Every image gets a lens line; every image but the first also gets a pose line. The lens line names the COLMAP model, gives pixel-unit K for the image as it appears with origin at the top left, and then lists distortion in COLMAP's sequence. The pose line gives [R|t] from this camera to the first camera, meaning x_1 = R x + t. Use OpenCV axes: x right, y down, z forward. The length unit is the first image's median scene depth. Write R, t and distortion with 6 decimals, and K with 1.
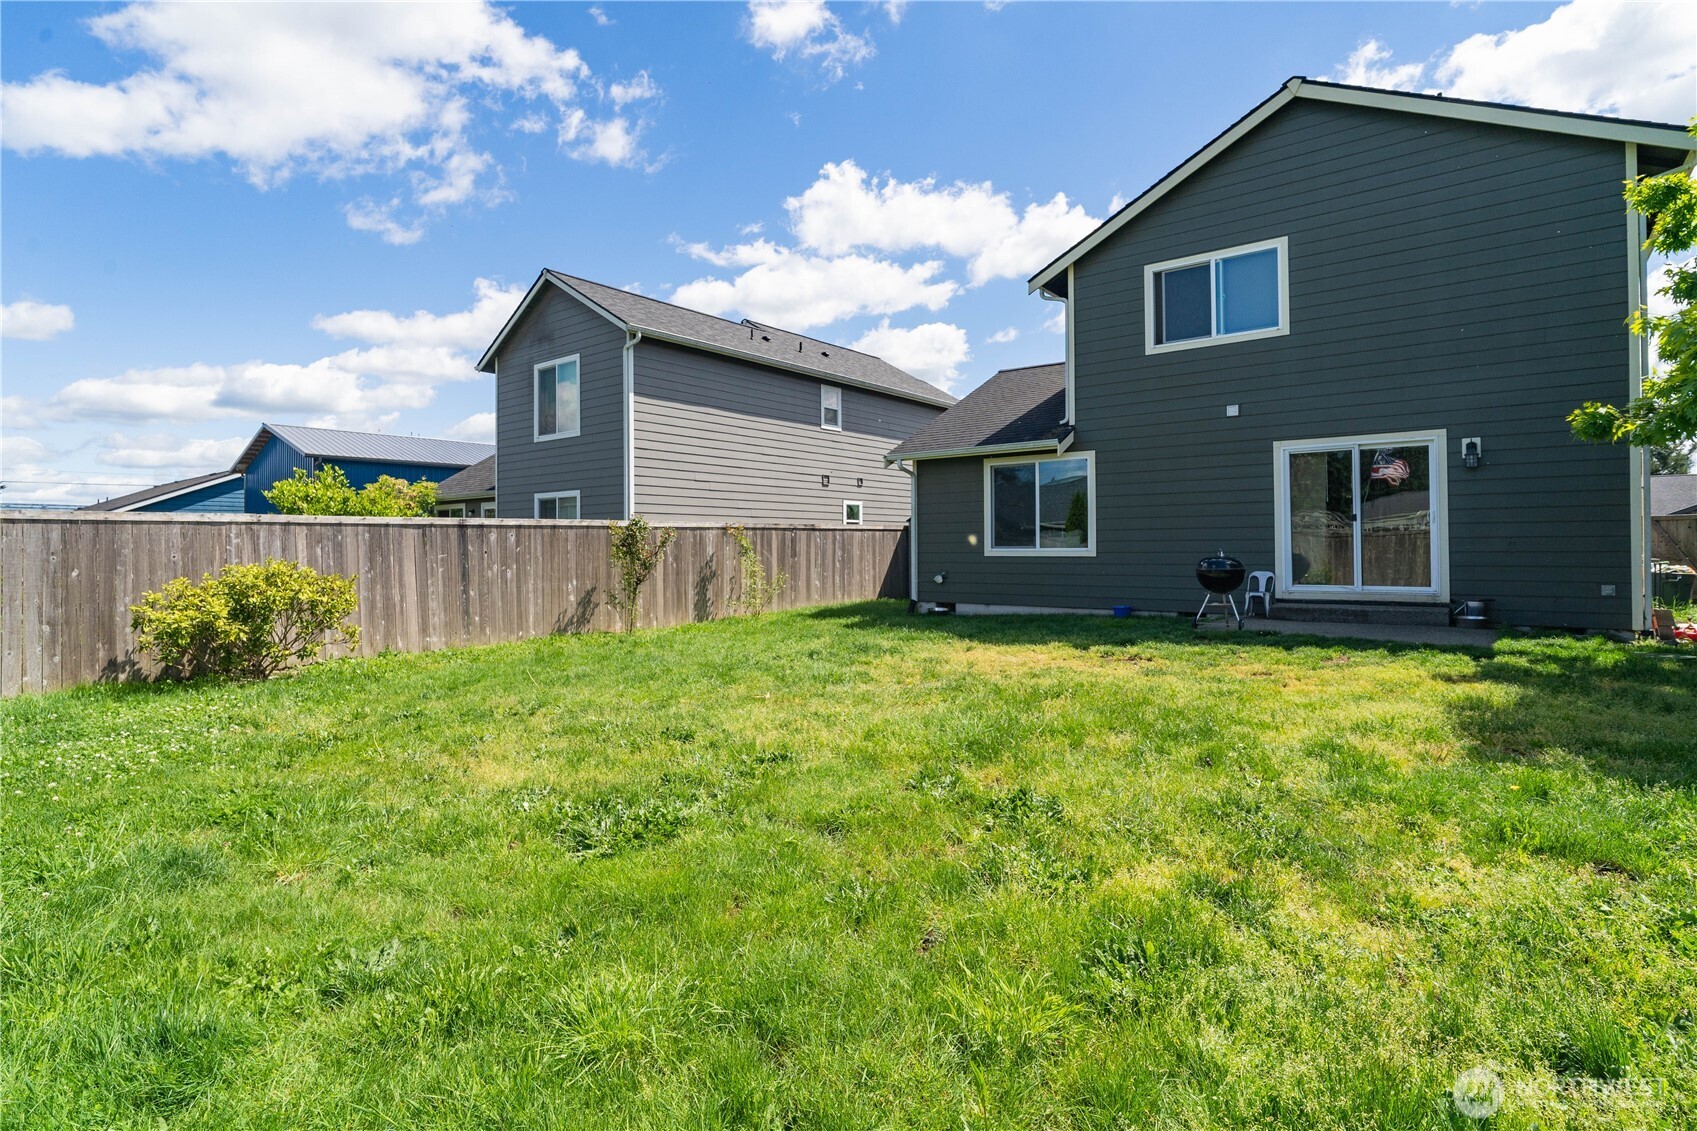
lens RADIAL K [[824.9, 0, 849.3], [0, 824.9, 534.3], [0, 0, 1]] dist [-0.015608, 0.001374]
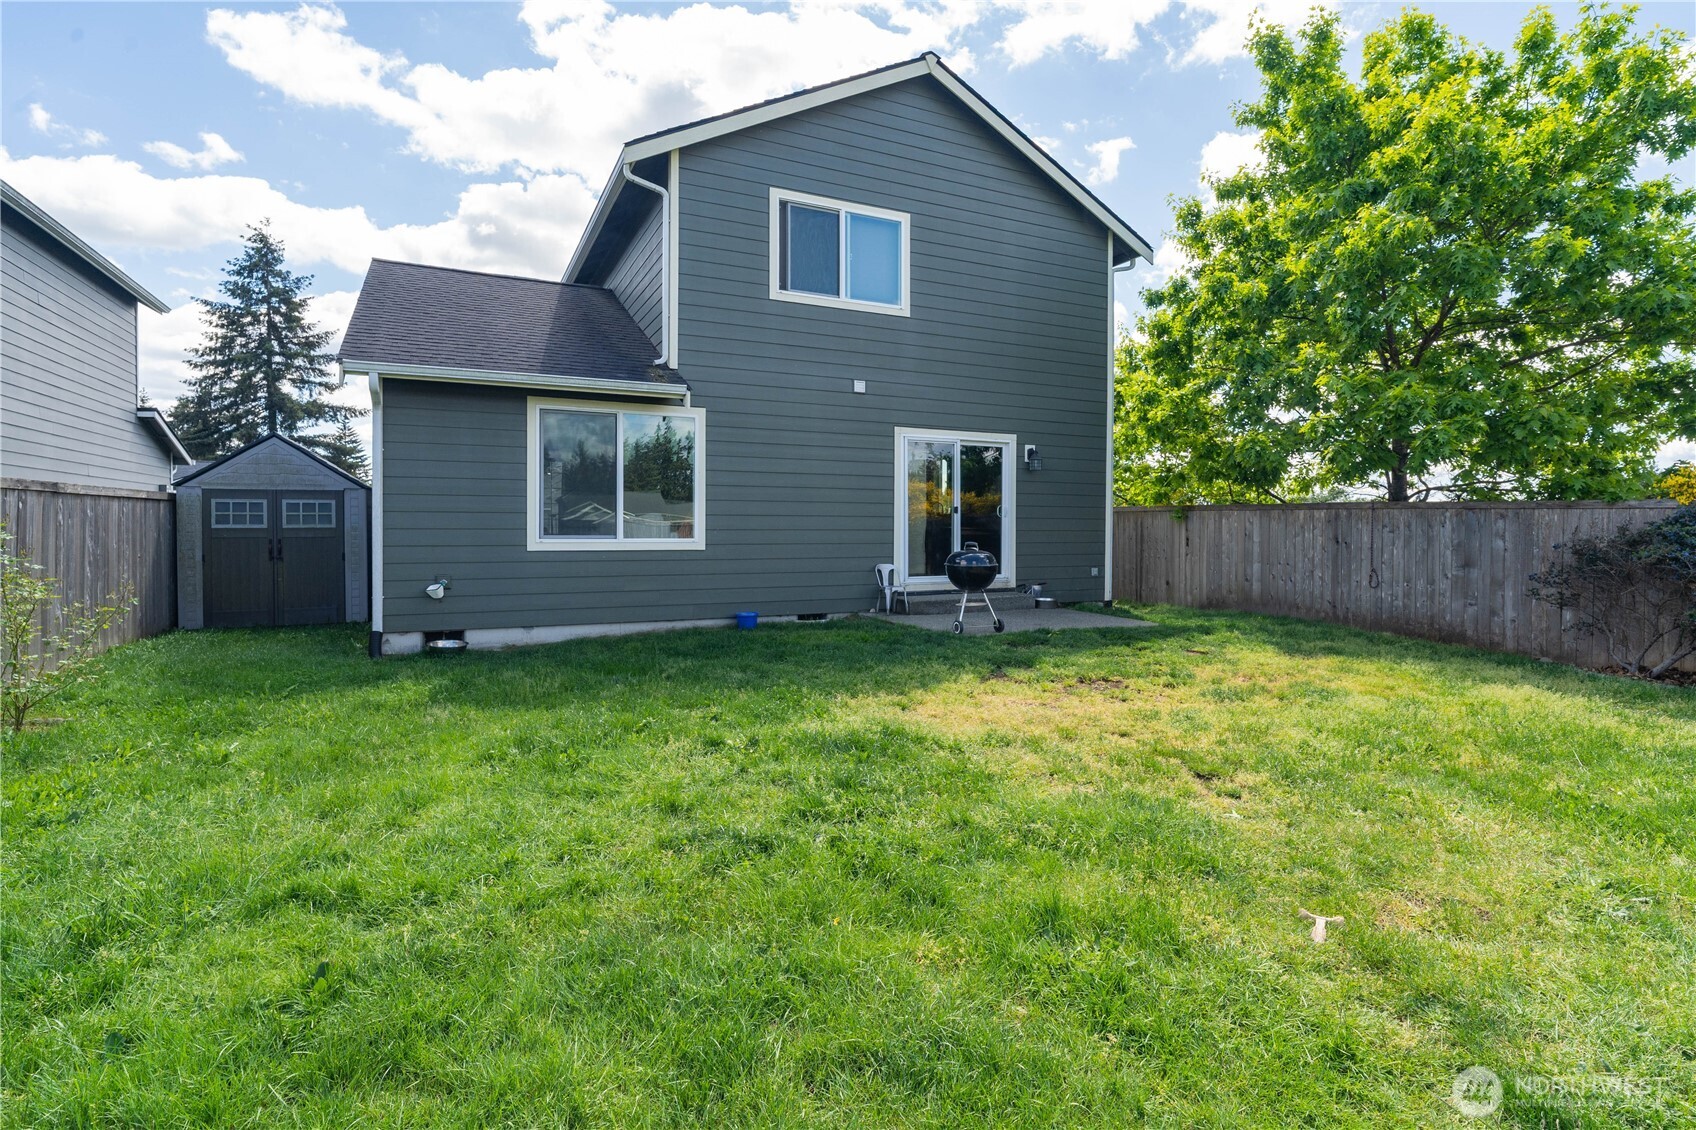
lens RADIAL K [[824.4, 0, 848.8], [0, 824.4, 533.8], [0, 0, 1]] dist [-0.015608, 0.001374]
pose [[0.453190, 0.003104, 0.891409, -0.330882], [-0.022129, 0.999725, 0.007769, 0.003839], [-0.891139, -0.023247, 0.453134, 0.579882]]
